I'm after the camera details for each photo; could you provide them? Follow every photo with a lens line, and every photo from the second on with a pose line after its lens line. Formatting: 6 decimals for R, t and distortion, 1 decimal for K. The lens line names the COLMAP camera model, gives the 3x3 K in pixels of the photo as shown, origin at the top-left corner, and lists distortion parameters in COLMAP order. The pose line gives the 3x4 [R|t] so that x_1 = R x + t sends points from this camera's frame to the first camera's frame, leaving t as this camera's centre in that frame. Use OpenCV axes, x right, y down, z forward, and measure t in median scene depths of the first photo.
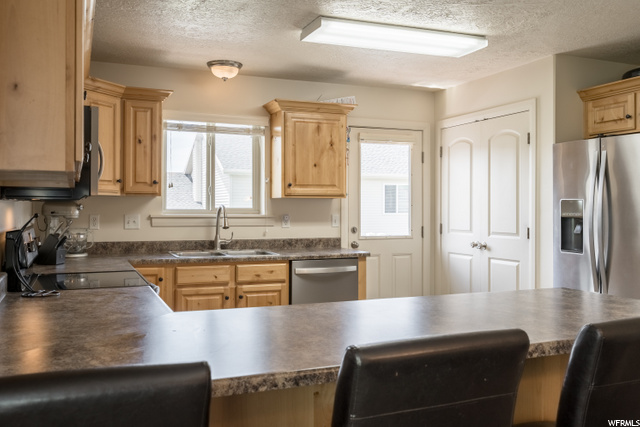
lens RADIAL K [[589.6, 0, 321.9], [0, 589.6, 210.3], [0, 0, 1]] dist [0.004000, -0.002321]
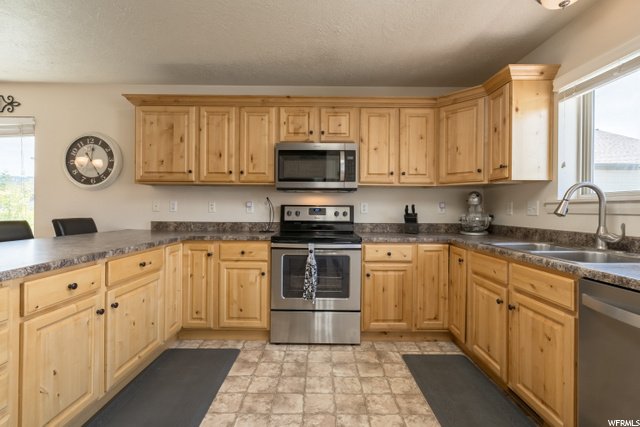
lens RADIAL K [[292.3, 0, 320.1], [0, 292.3, 209.8], [0, 0, 1]] dist [-0.003378, 0.000447]
pose [[-0.382613, -0.005977, -0.923889, 0.257812], [-0.013306, 0.999911, -0.000958, 0.026642], [0.923813, 0.011927, -0.382659, 0.827755]]
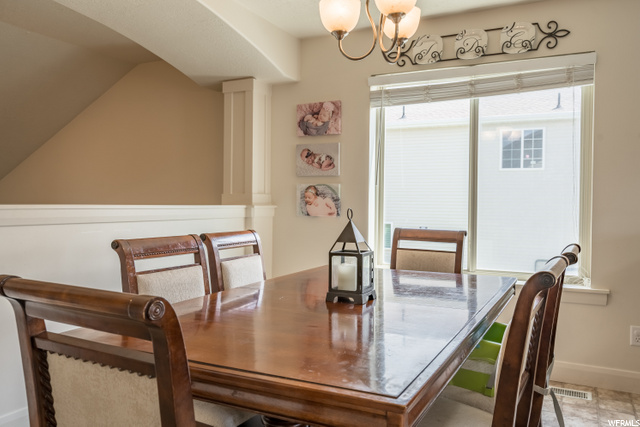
lens RADIAL K [[517.5, 0, 320.0], [0, 517.5, 213.5], [0, 0, 1]] dist [0.001305, 0.000788]
pose [[-0.755889, 0.004668, -0.654683, 0.602656], [-0.013116, 0.999666, 0.022271, 0.029743], [0.654568, 0.025422, -0.755575, 0.298993]]
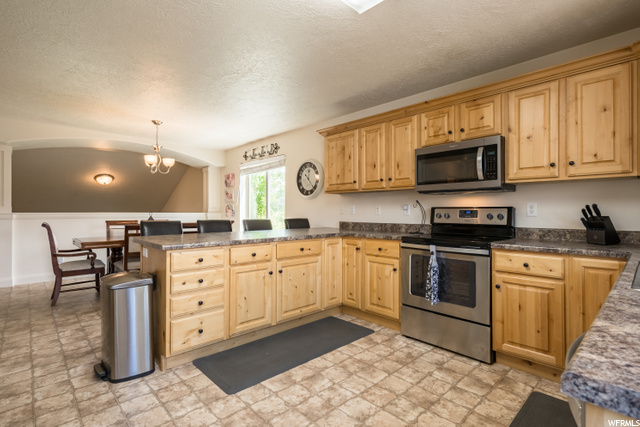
lens RADIAL K [[313.2, 0, 320.1], [0, 313.2, 208.9], [0, 0, 1]] dist [0.000244, 0.000158]
pose [[-0.935132, -0.006580, -0.354239, 0.180058], [-0.005468, 0.999976, -0.004139, 0.024166], [0.354257, -0.001933, -0.935146, 1.049582]]
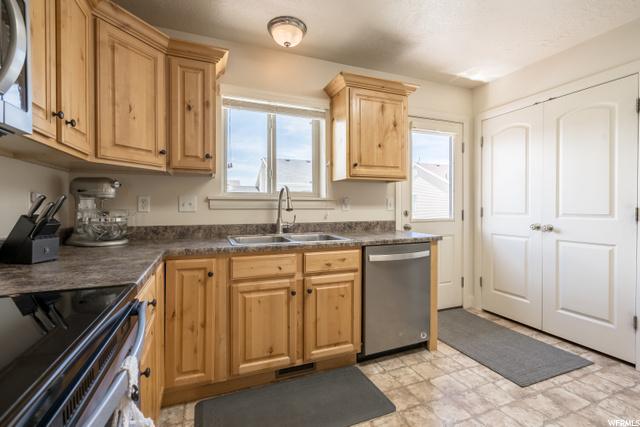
lens RADIAL K [[292.3, 0, 320.1], [0, 292.3, 209.8], [0, 0, 1]] dist [-0.003378, 0.000447]
pose [[0.999886, -0.004919, -0.014304, -0.104708], [0.005005, 0.999970, 0.005975, 0.026047], [0.014274, -0.006046, 0.999880, 0.527903]]
